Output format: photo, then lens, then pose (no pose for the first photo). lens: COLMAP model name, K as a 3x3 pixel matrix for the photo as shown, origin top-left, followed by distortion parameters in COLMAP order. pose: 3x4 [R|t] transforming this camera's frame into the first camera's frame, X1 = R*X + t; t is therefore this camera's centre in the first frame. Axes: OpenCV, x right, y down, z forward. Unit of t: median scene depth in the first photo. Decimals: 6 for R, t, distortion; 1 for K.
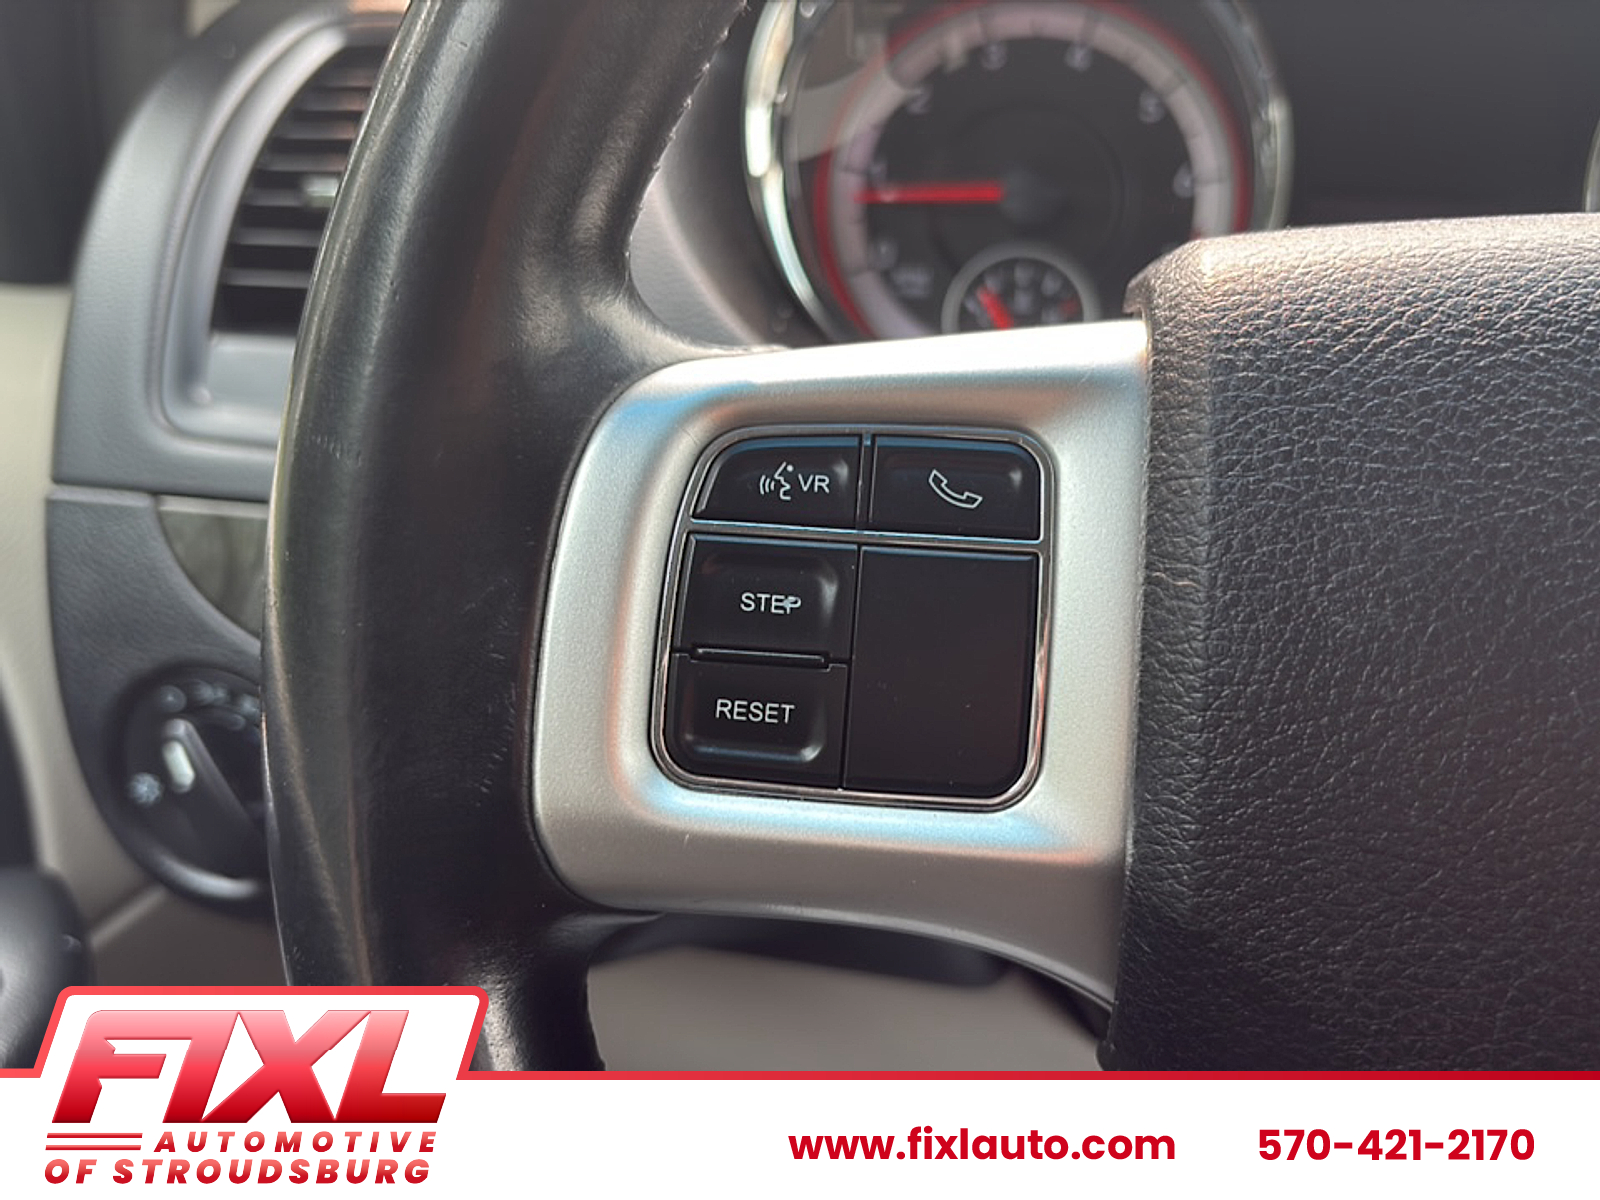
lens RADIAL K [[1544.7, 0, 800.0], [0, 1544.7, 600.0], [0, 0, 1]] dist [0.106732, -0.270061]
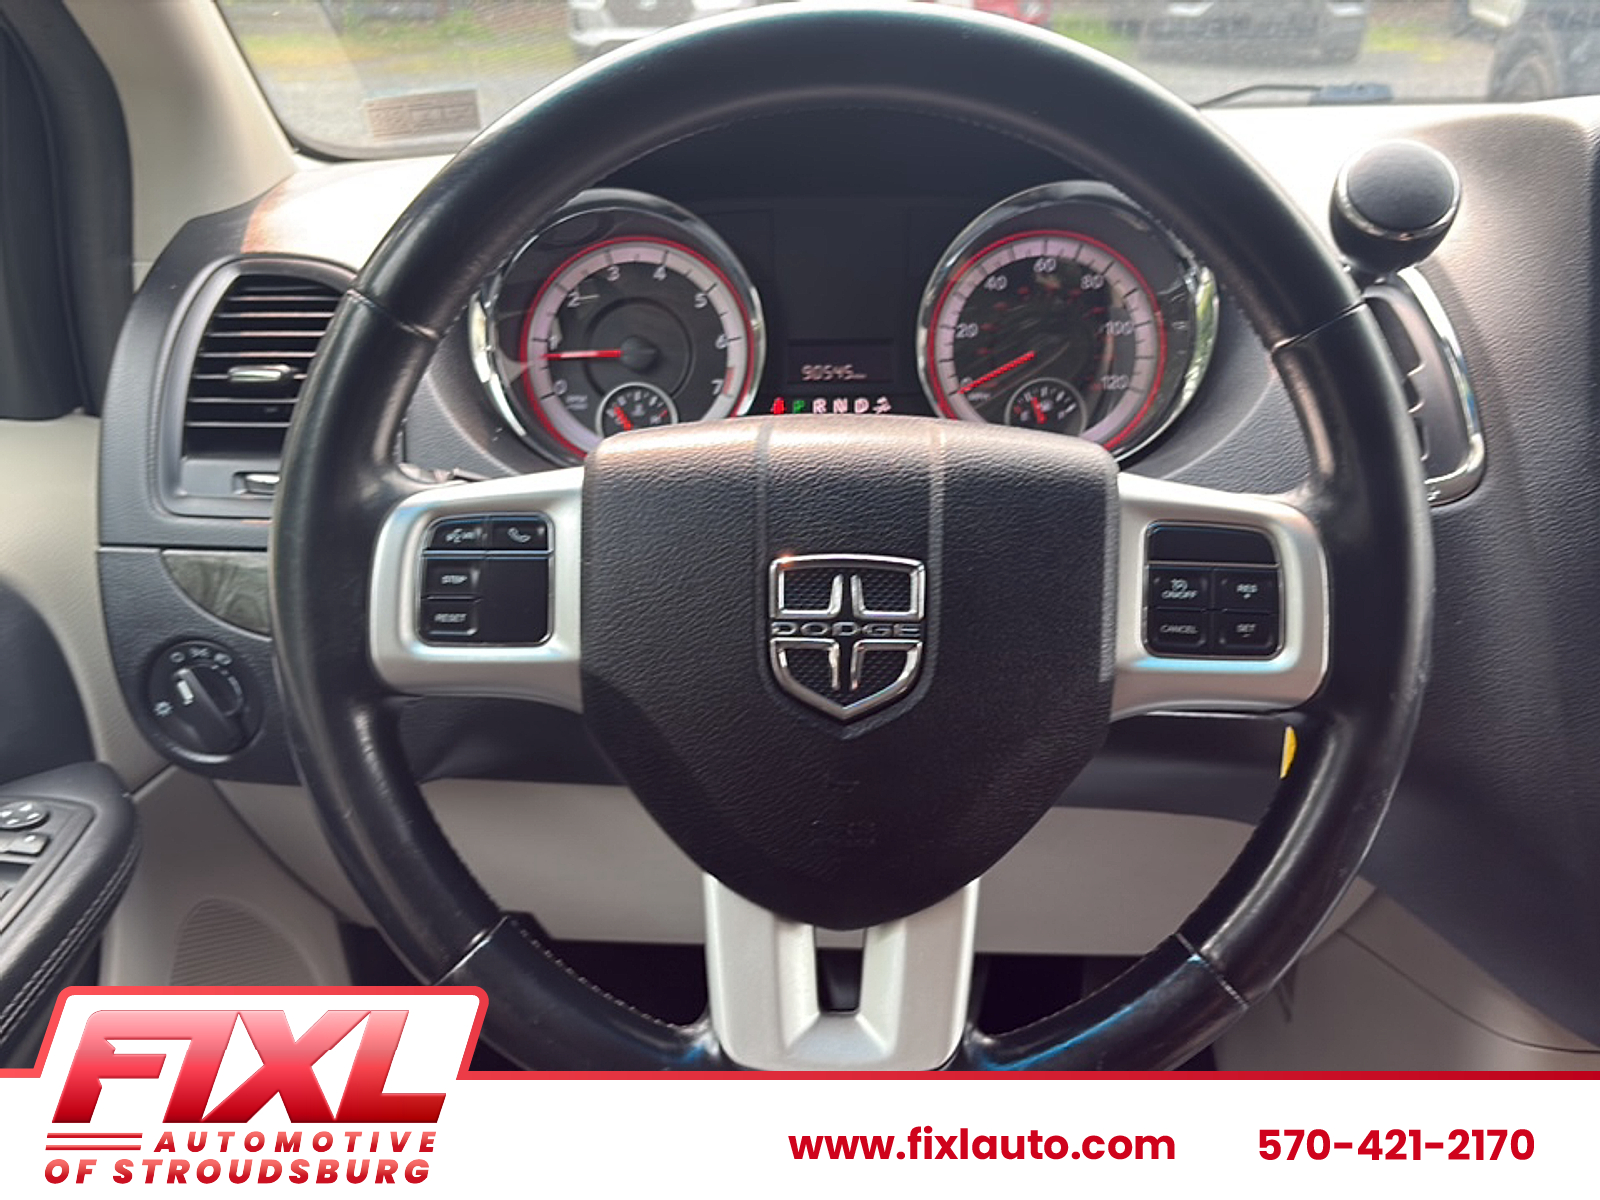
lens RADIAL K [[1544.7, 0, 800.0], [0, 1544.7, 600.0], [0, 0, 1]] dist [0.106732, -0.270061]
pose [[0.993794, -0.066912, 0.088862, 0.172799], [0.066160, 0.997744, 0.011385, 0.023889], [-0.089423, -0.005435, 0.995979, -0.915788]]
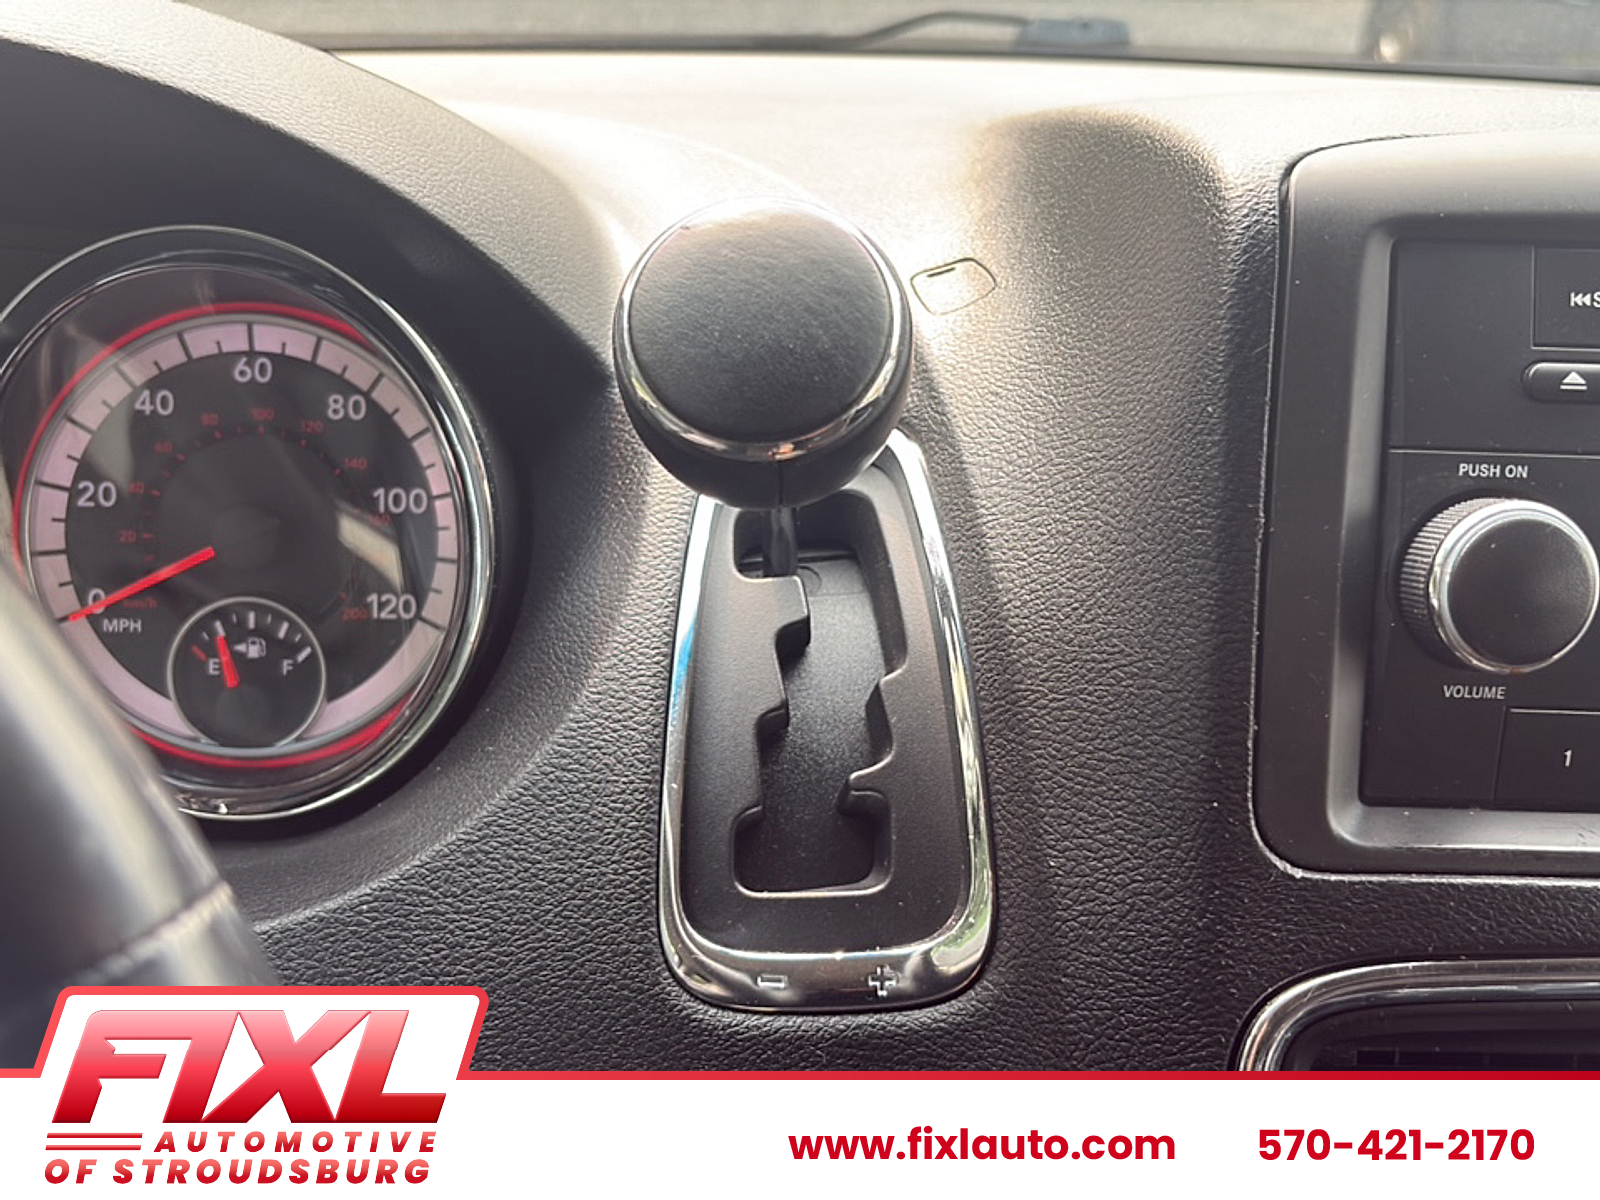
lens RADIAL K [[1544.8, 0, 800.0], [0, 1544.8, 600.0], [0, 0, 1]] dist [0.025178, -0.107806]
pose [[0.986311, -0.049524, 0.157281, 0.888425], [0.037568, 0.996237, 0.078102, -0.284469], [-0.160557, -0.071124, 0.984461, 0.016082]]
